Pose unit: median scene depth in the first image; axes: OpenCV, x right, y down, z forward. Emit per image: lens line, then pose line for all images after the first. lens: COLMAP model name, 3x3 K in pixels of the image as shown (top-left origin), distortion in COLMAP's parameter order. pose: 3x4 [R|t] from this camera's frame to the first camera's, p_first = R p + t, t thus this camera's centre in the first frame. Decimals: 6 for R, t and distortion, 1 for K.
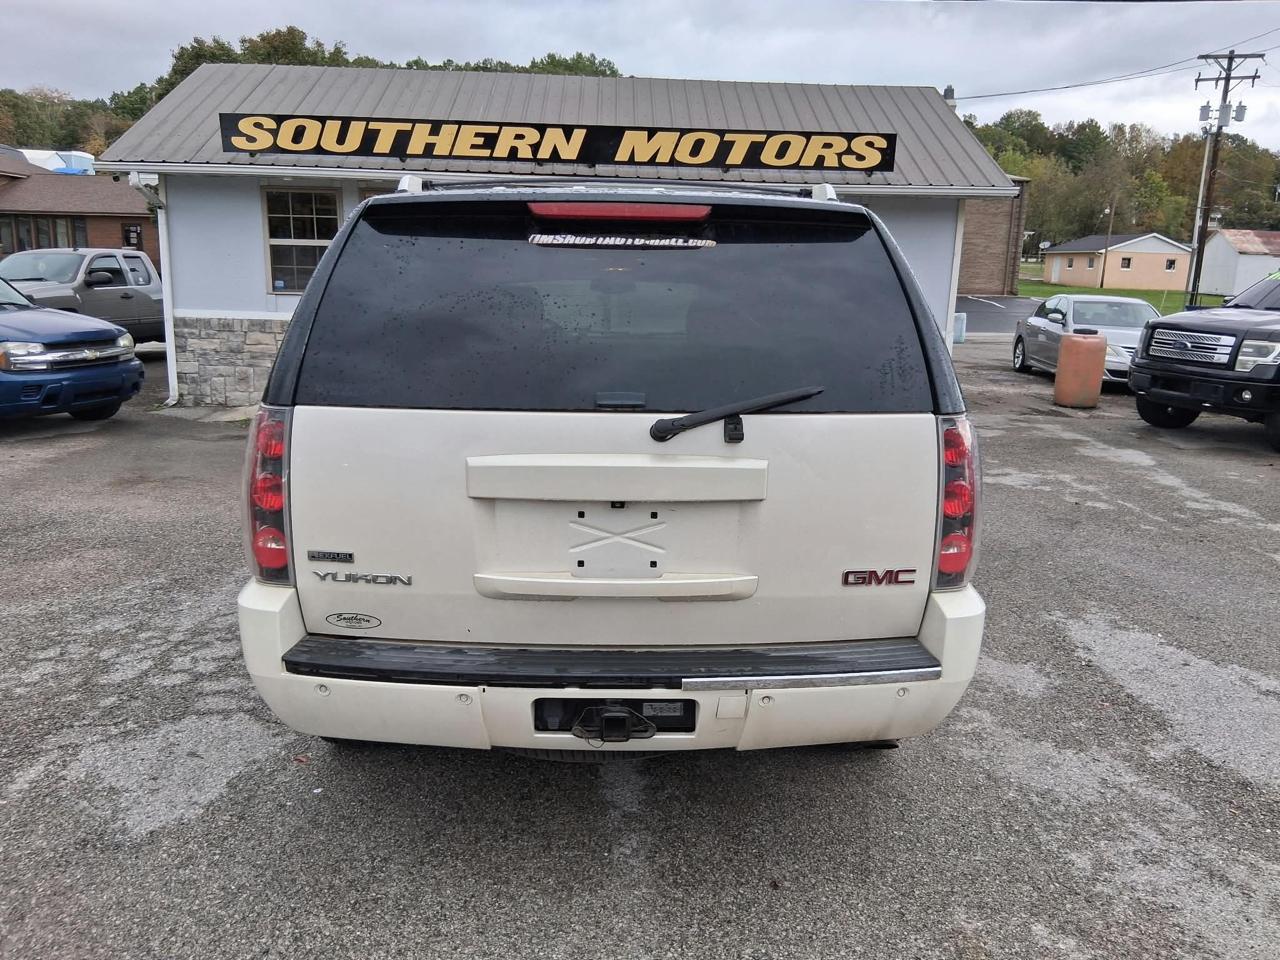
lens RADIAL K [[968.8, 0, 647.1], [0, 968.8, 486.2], [0, 0, 1]] dist [0.062579, -0.103481]
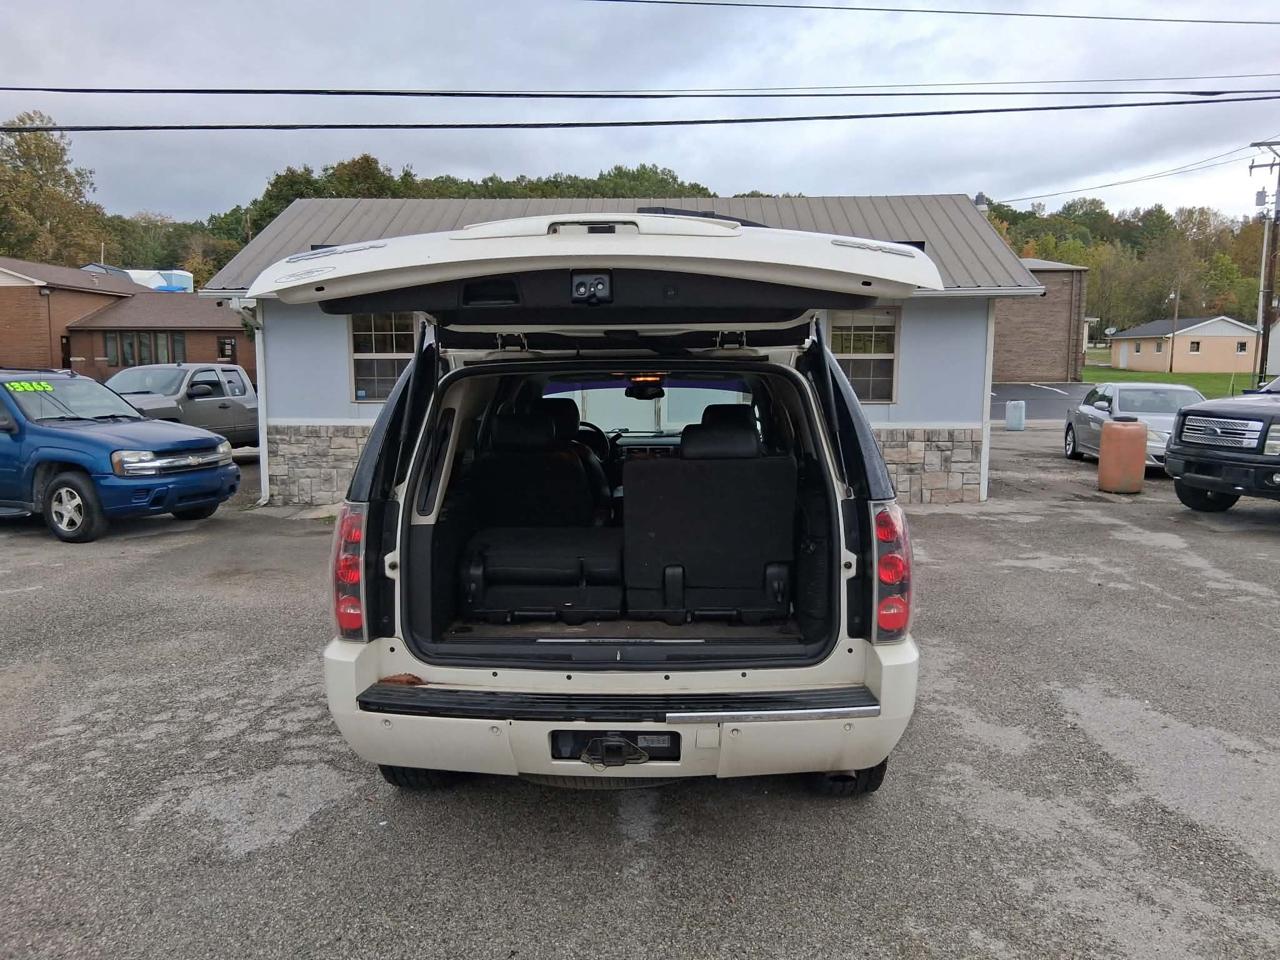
lens RADIAL K [[968.8, 0, 643.6], [0, 968.8, 471.3], [0, 0, 1]] dist [0.062579, -0.103481]
pose [[0.997115, -0.018563, -0.073603, 0.057135], [0.010359, 0.993844, -0.110307, 0.013210], [0.075198, 0.109227, 0.991168, -0.154625]]
